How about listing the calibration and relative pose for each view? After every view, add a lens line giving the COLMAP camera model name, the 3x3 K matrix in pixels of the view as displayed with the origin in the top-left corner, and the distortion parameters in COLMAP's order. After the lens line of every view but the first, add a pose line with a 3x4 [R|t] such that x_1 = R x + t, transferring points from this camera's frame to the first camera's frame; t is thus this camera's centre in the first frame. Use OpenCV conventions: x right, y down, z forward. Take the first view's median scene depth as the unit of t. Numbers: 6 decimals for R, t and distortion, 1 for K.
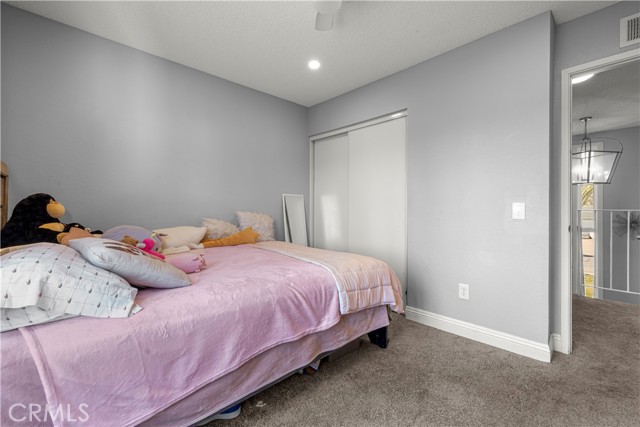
lens RADIAL K [[271.5, 0, 320.0], [0, 271.5, 213.5], [0, 0, 1]] dist [-0.000071, 0.000011]
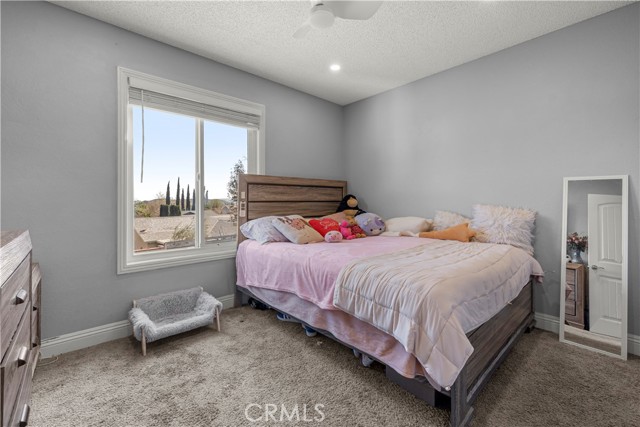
lens RADIAL K [[273.3, 0, 319.9], [0, 273.3, 202.7], [0, 0, 1]] dist [0.002687, 0.000419]
pose [[-0.023473, -0.002295, -0.999722, 1.158415], [-0.011001, 0.999937, -0.002037, -0.011707], [0.999664, 0.010950, -0.023497, 1.010153]]
